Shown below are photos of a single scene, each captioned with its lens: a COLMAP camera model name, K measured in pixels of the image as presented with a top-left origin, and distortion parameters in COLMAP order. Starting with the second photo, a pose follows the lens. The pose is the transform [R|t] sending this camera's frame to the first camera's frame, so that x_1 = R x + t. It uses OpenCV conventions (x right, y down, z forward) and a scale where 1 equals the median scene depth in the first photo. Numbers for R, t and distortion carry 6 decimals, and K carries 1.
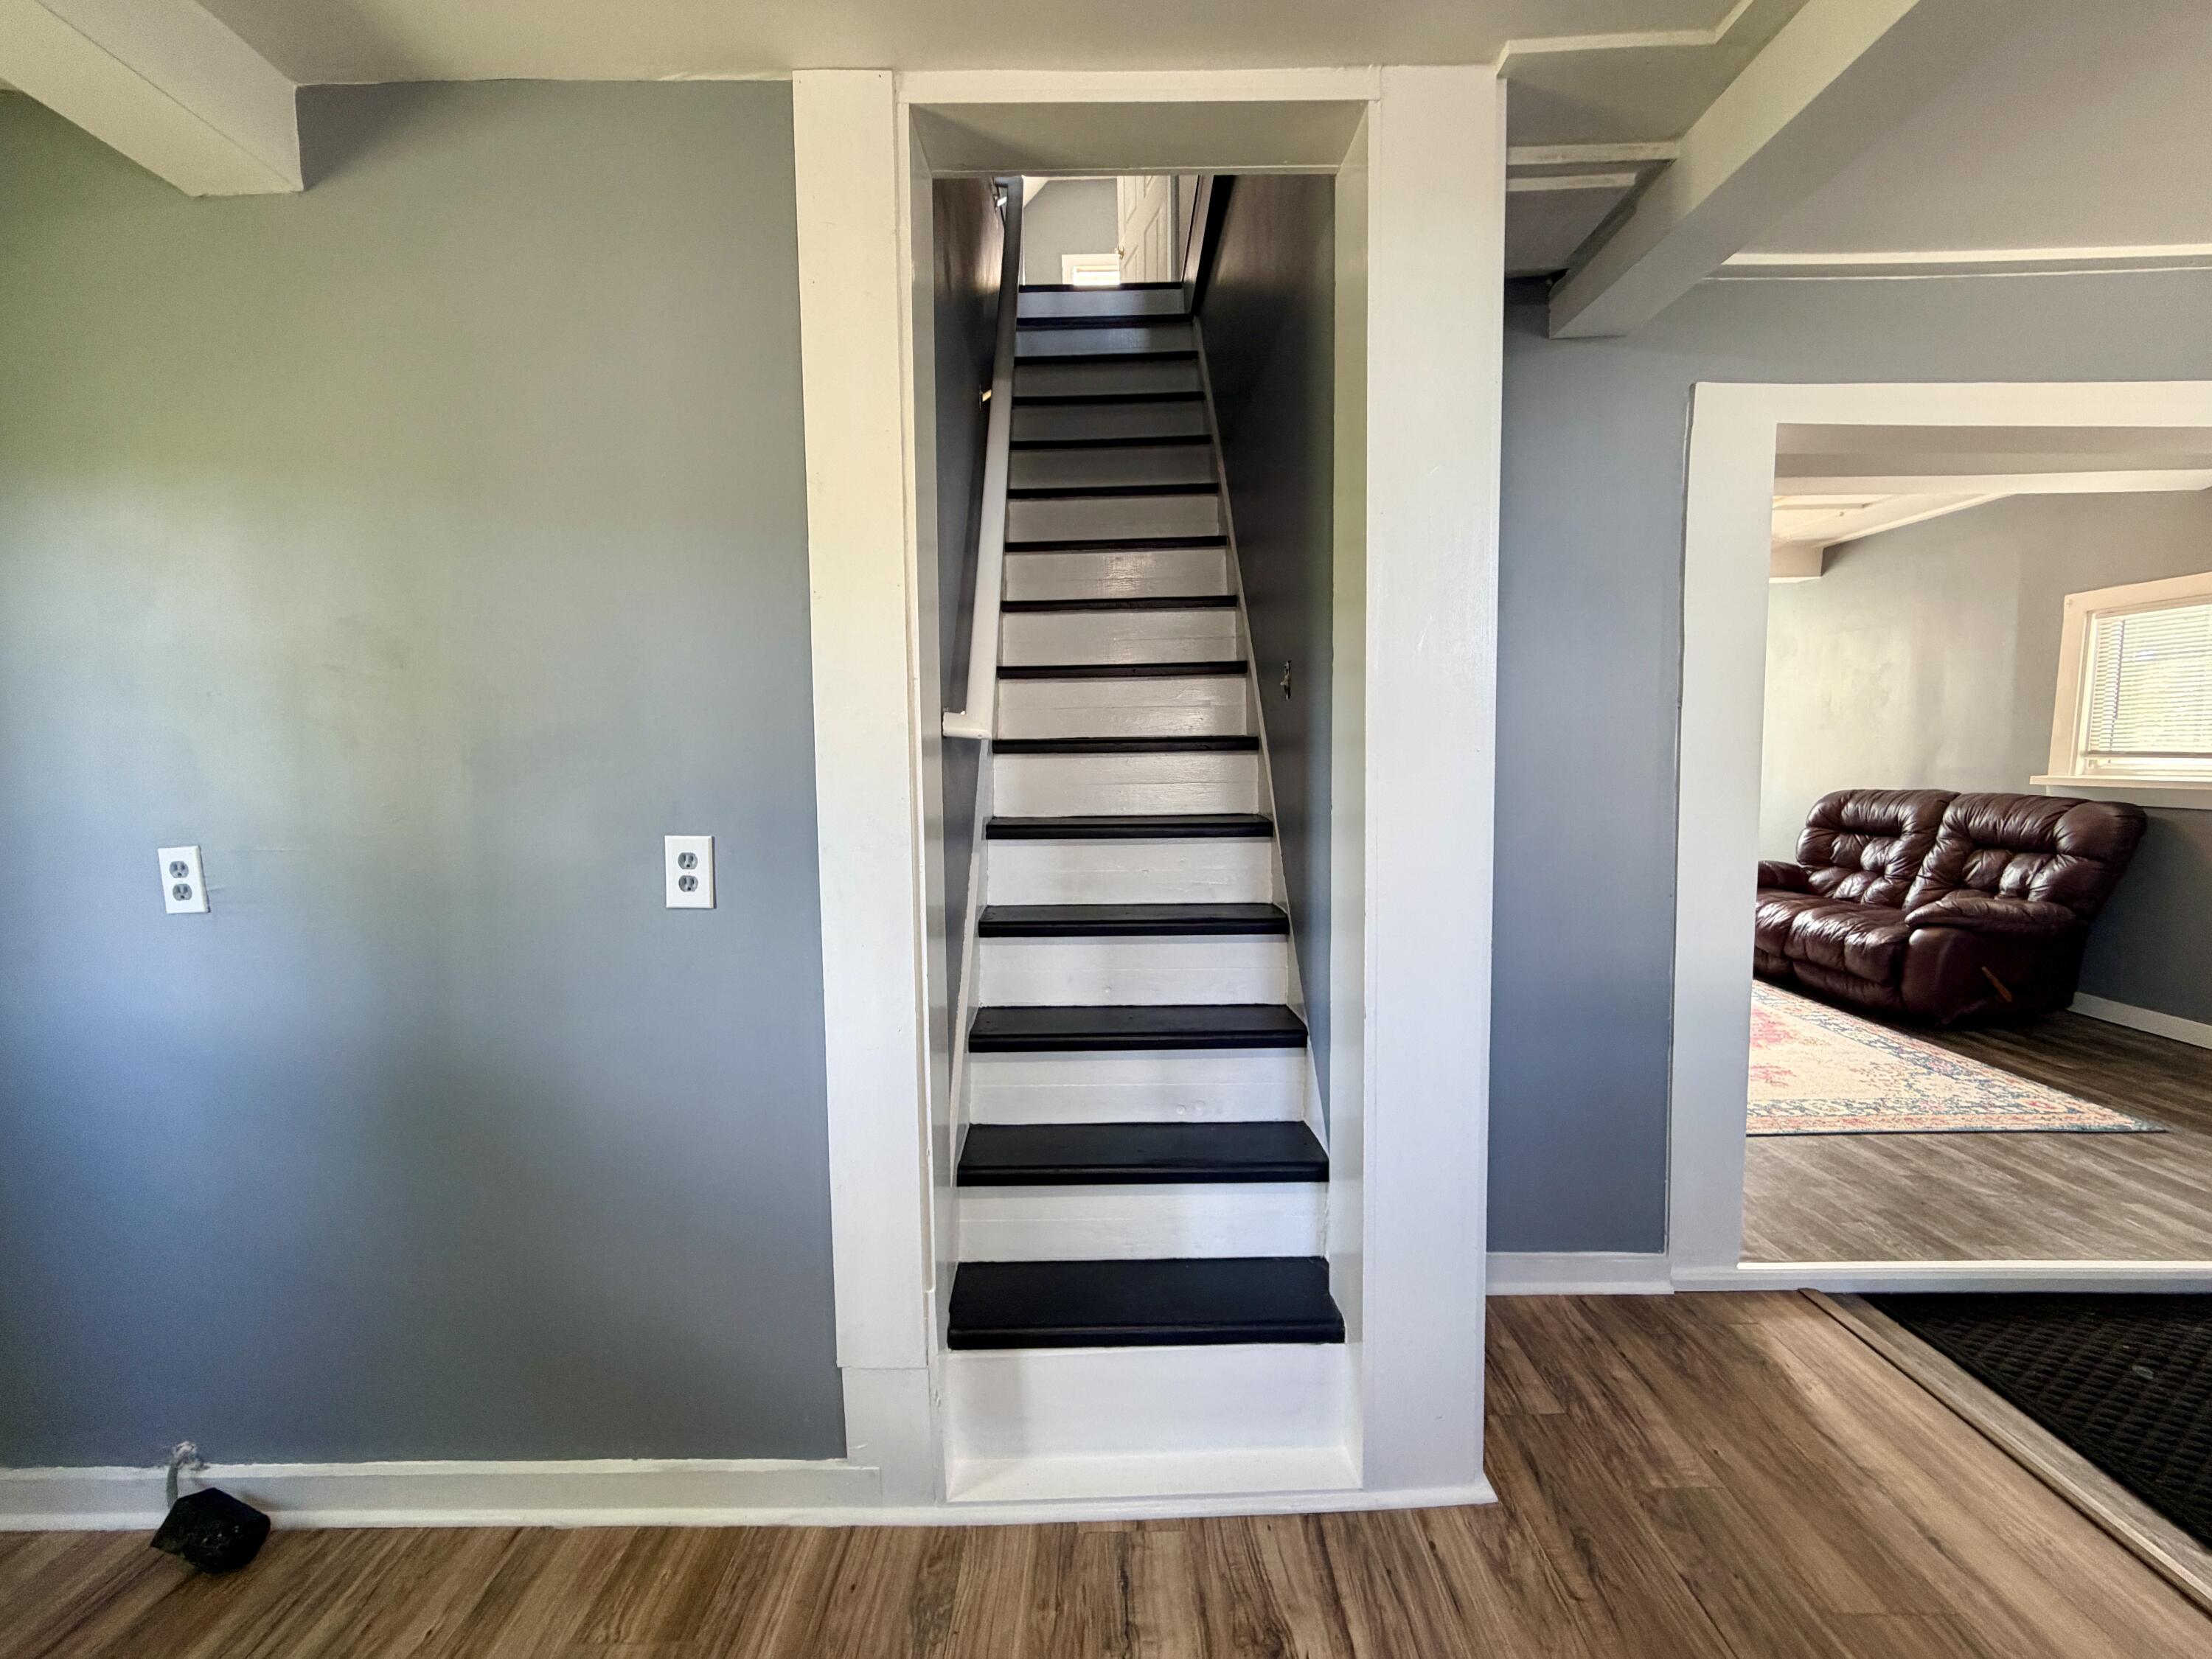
lens RADIAL K [[885.6, 0, 1103.4], [0, 885.6, 827.8], [0, 0, 1]] dist [0.000032, -0.000218]
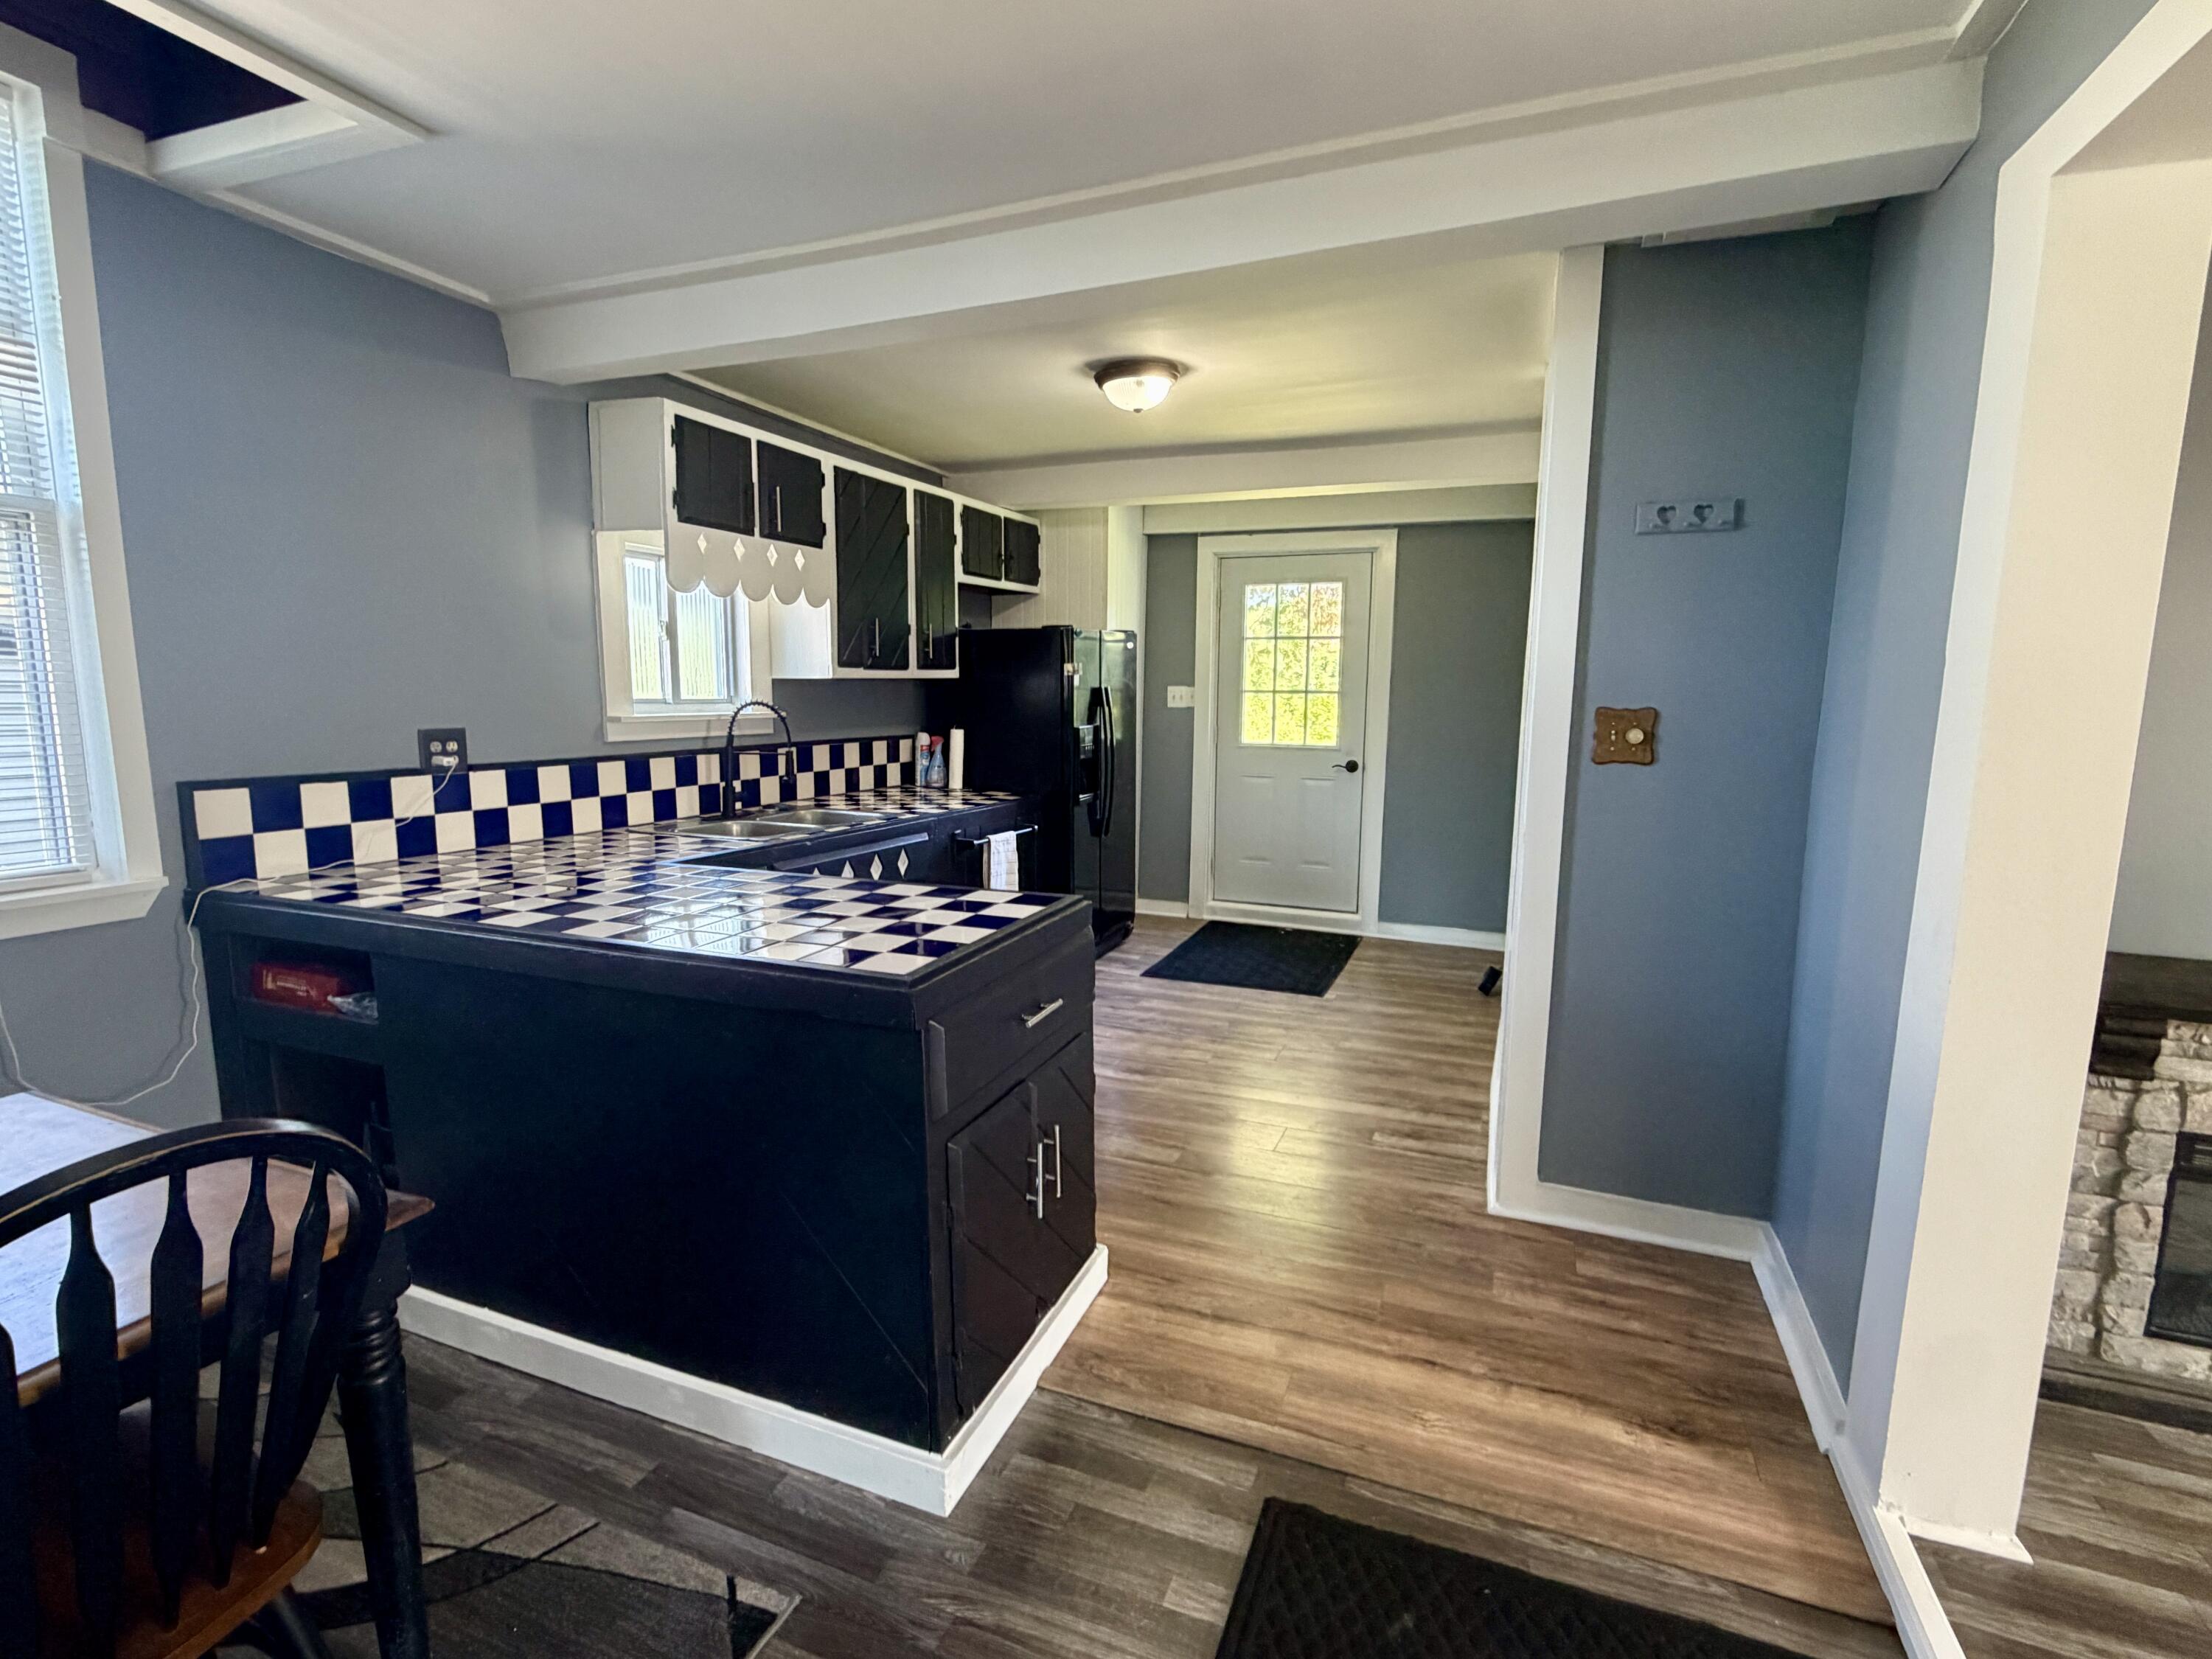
lens RADIAL K [[1032.2, 0, 1109.1], [0, 1032.2, 830.6], [0, 0, 1]] dist [-0.001828, 0.001476]
pose [[-0.372160, 0.139343, -0.917650, 1.966564], [-0.074254, 0.981028, 0.179081, -0.121117], [0.925194, 0.134786, -0.354752, 0.843397]]
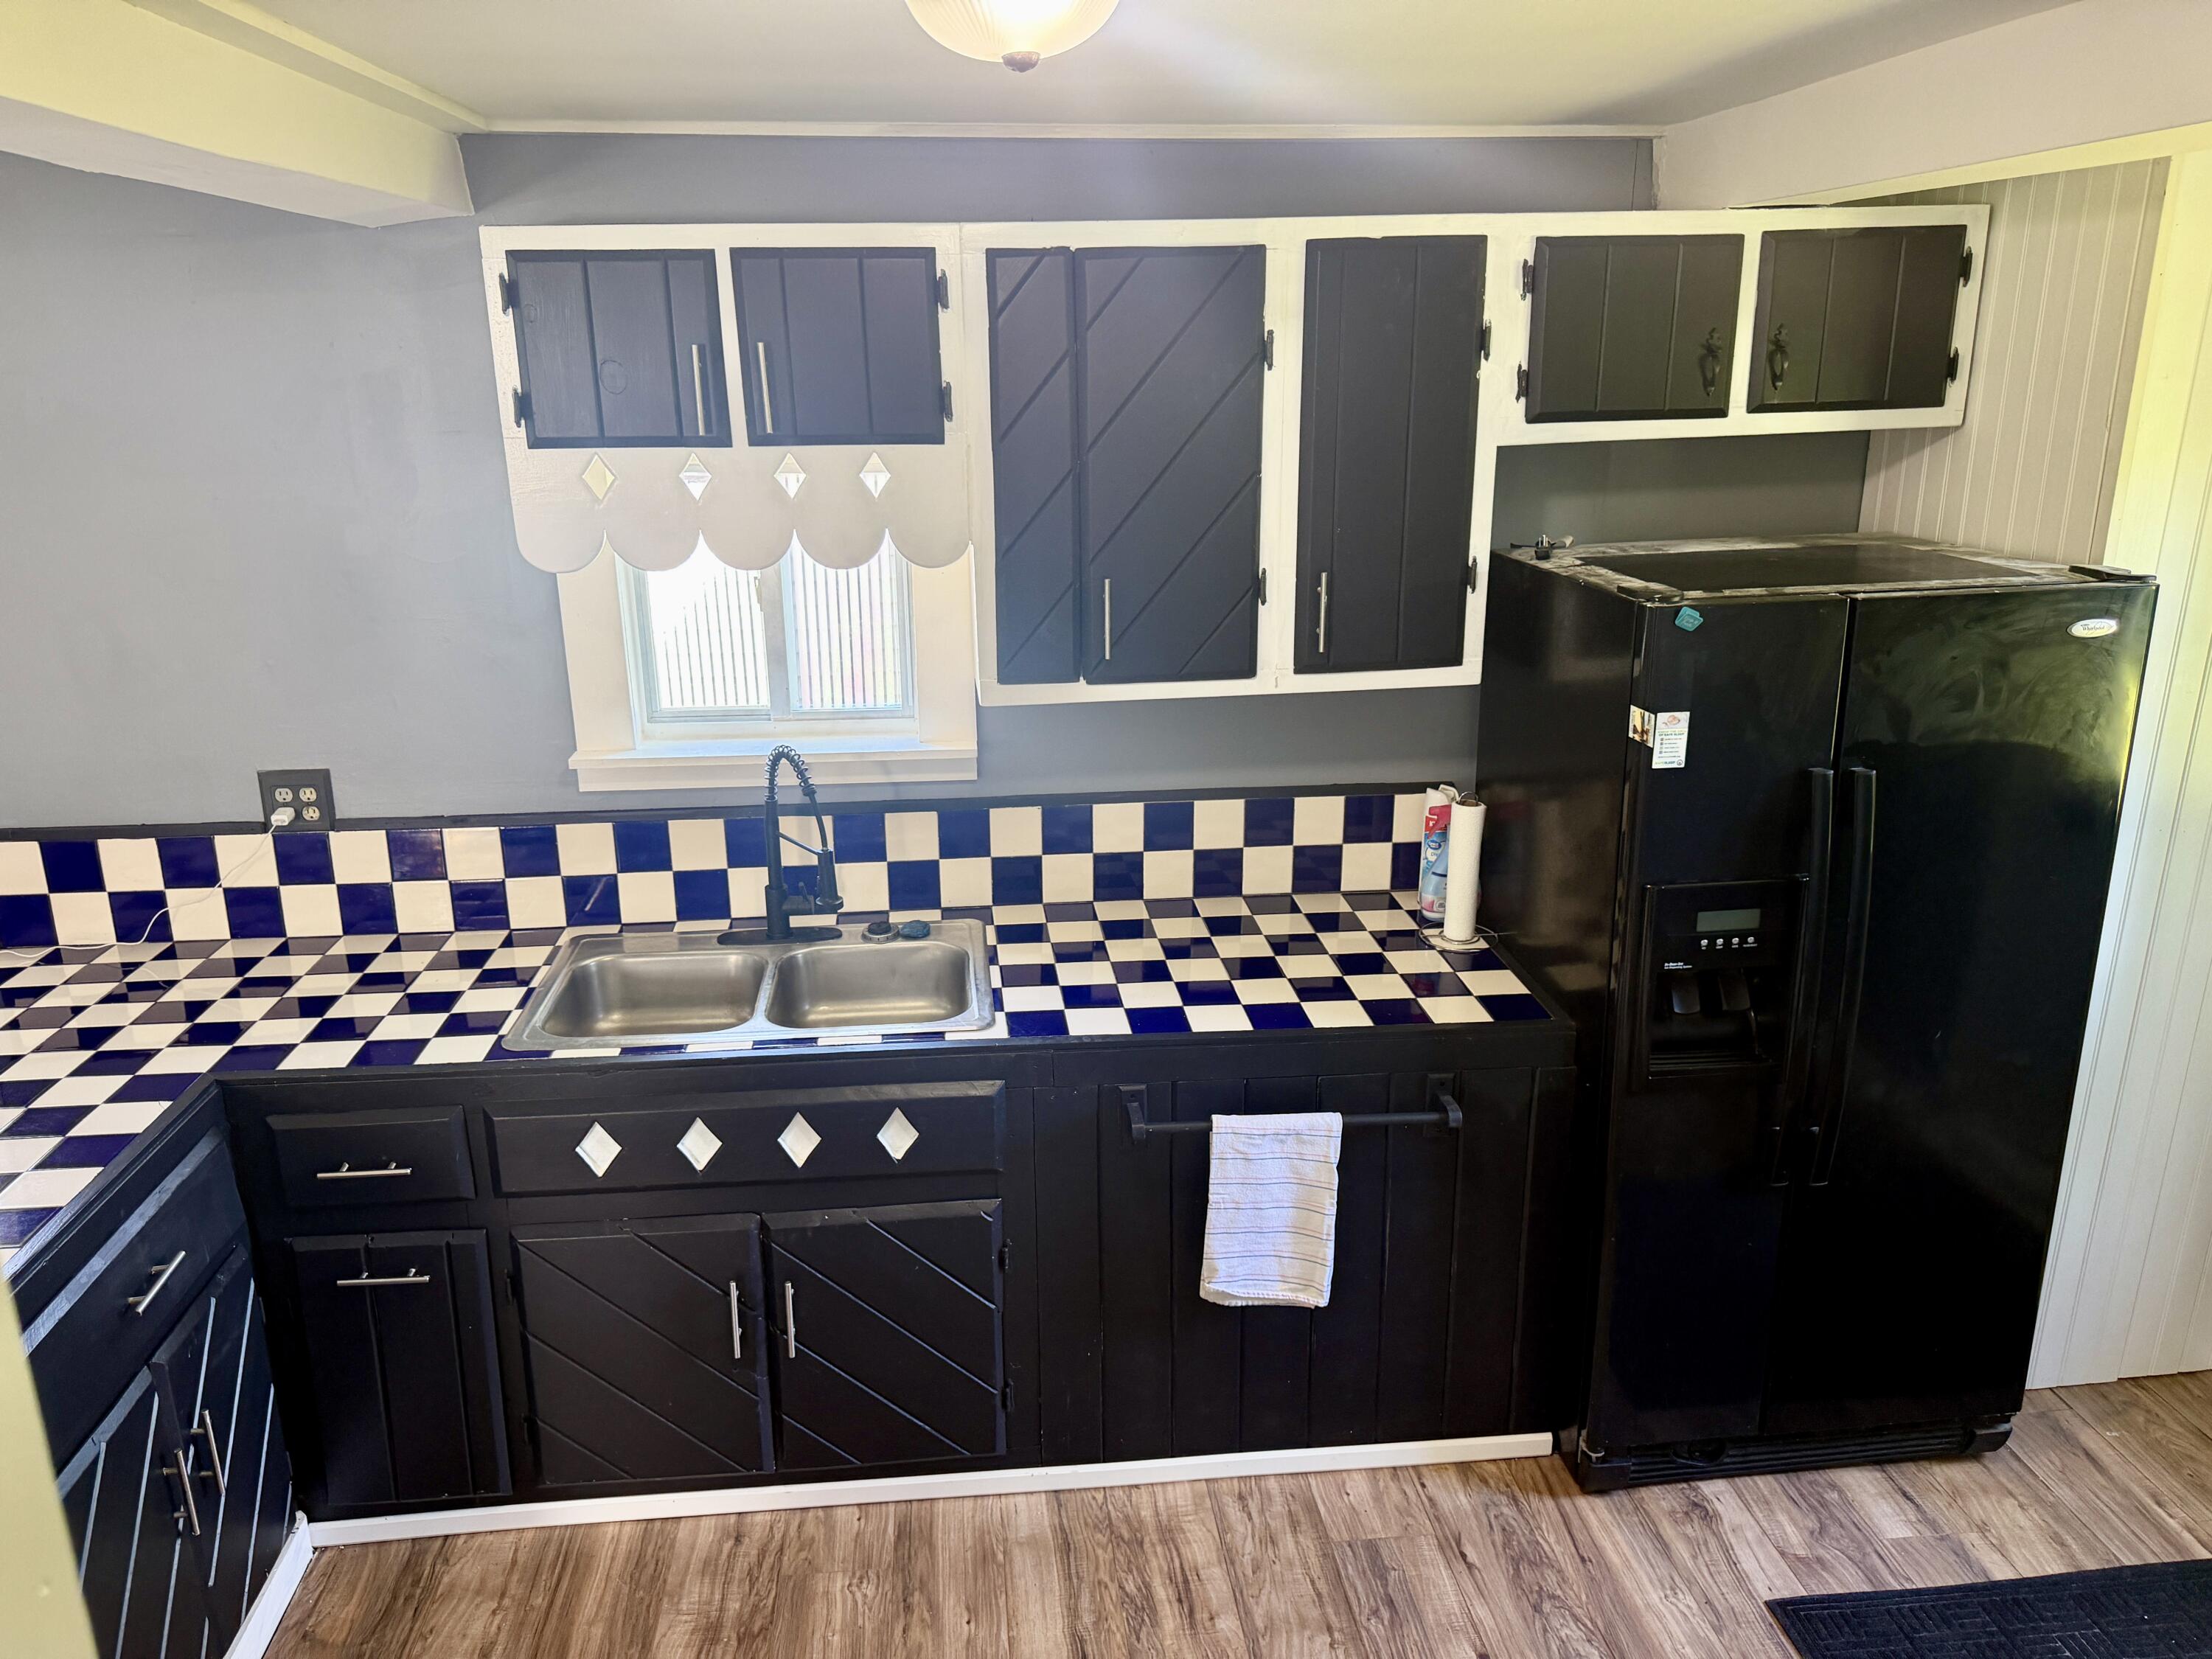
lens RADIAL K [[1575.8, 0, 1109.7], [0, 1575.8, 834.9], [0, 0, 1]] dist [0.034206, -0.036051]
pose [[-0.994352, 0.051719, -0.092681, 0.088351], [0.015402, 0.934309, 0.356131, -0.464970], [0.105011, 0.352692, -0.929829, 1.055647]]
